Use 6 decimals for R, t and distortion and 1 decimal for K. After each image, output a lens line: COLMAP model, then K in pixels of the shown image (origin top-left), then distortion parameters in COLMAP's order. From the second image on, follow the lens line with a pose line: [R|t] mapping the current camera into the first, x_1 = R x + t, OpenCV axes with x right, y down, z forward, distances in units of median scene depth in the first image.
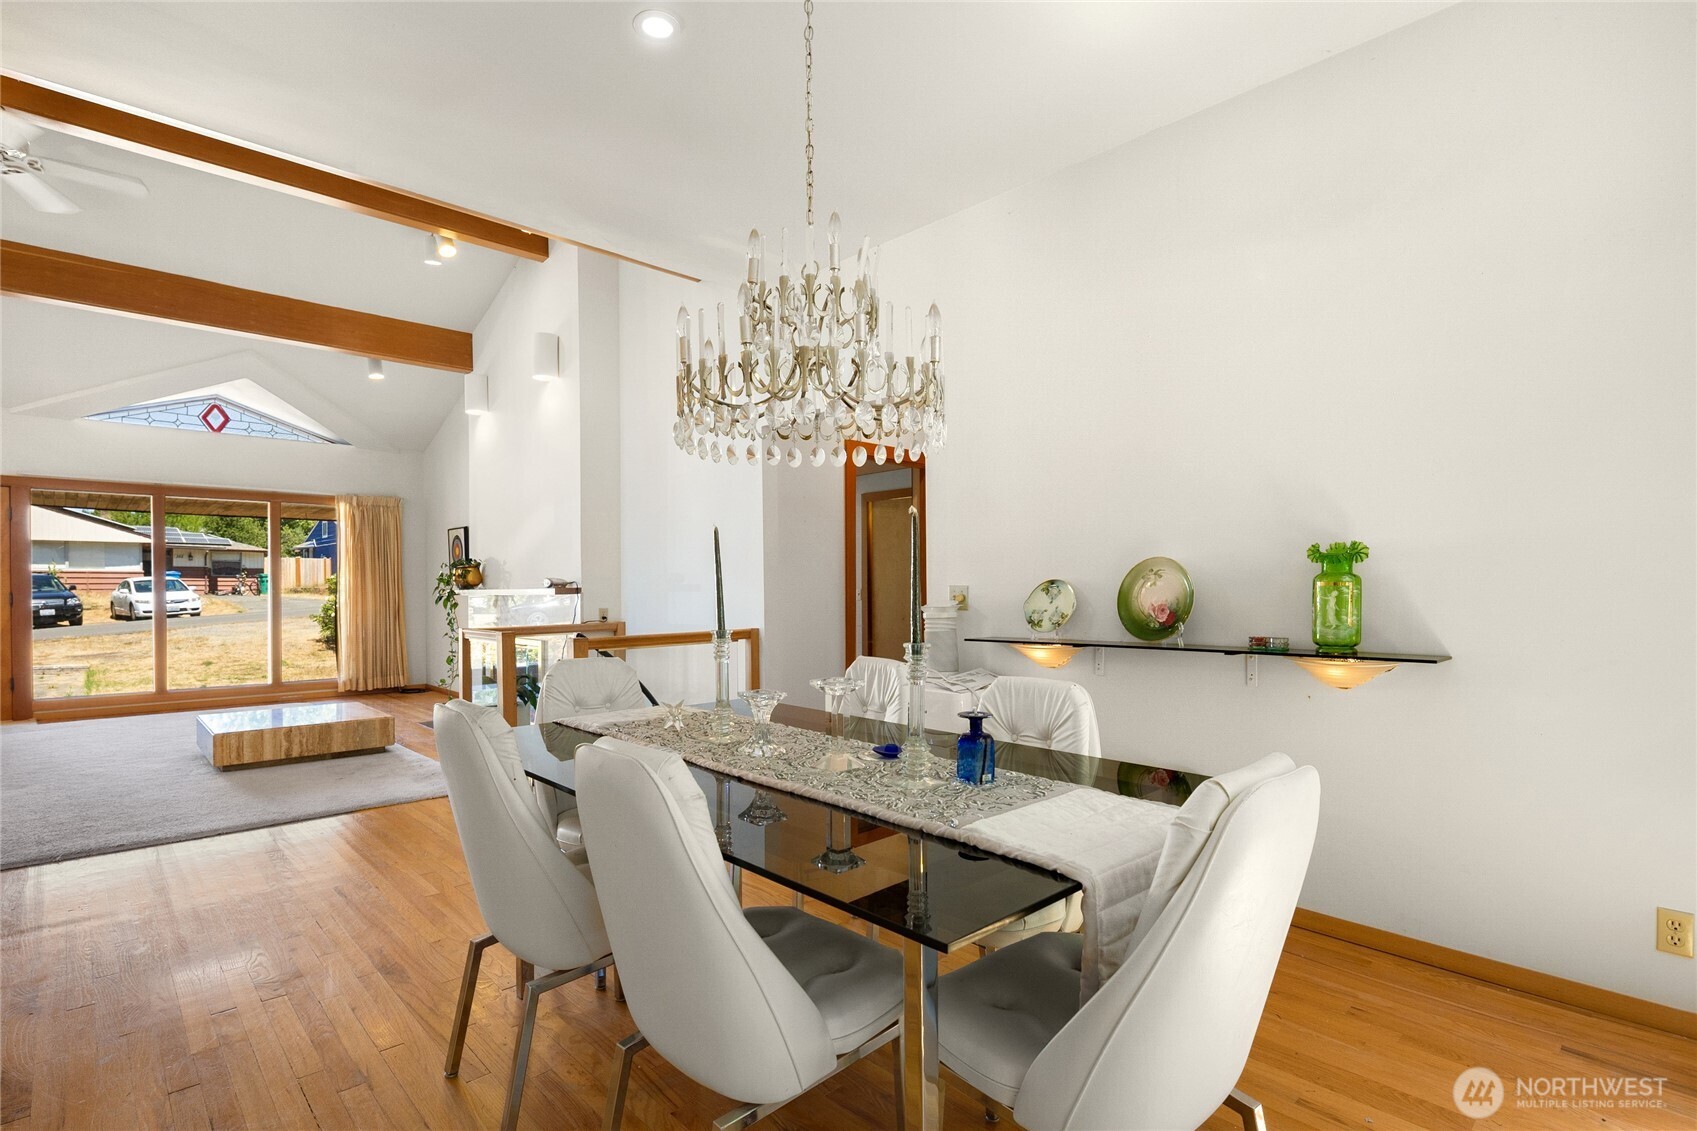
lens RADIAL K [[820.8, 0, 847.3], [0, 820.8, 596.0], [0, 0, 1]] dist [0.000293, 0.000050]
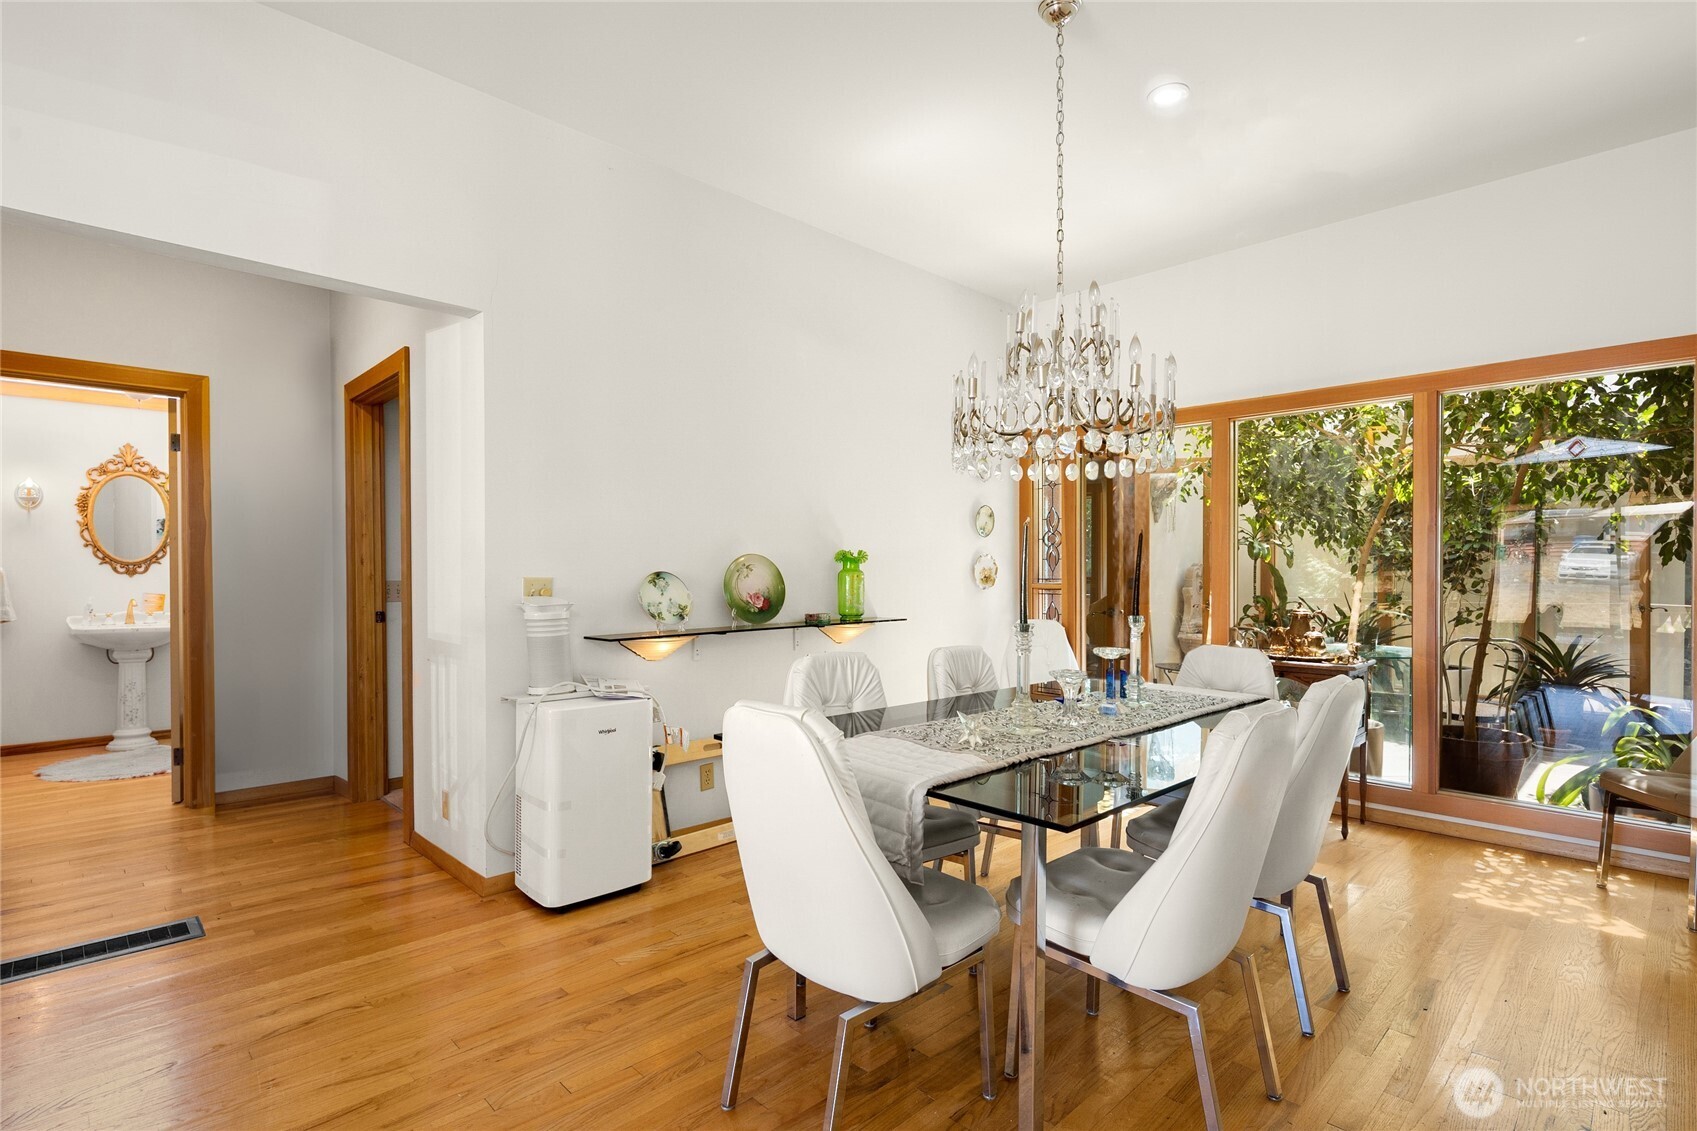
lens RADIAL K [[828.8, 0, 848.5], [0, 828.8, 565.5], [0, 0, 1]] dist [0.002866, 0.000768]
pose [[0.001808, 0.008135, 0.999965, -0.886259], [0.009654, 0.999920, -0.008152, -0.020072], [-0.999952, 0.009668, 0.001729, 0.893429]]
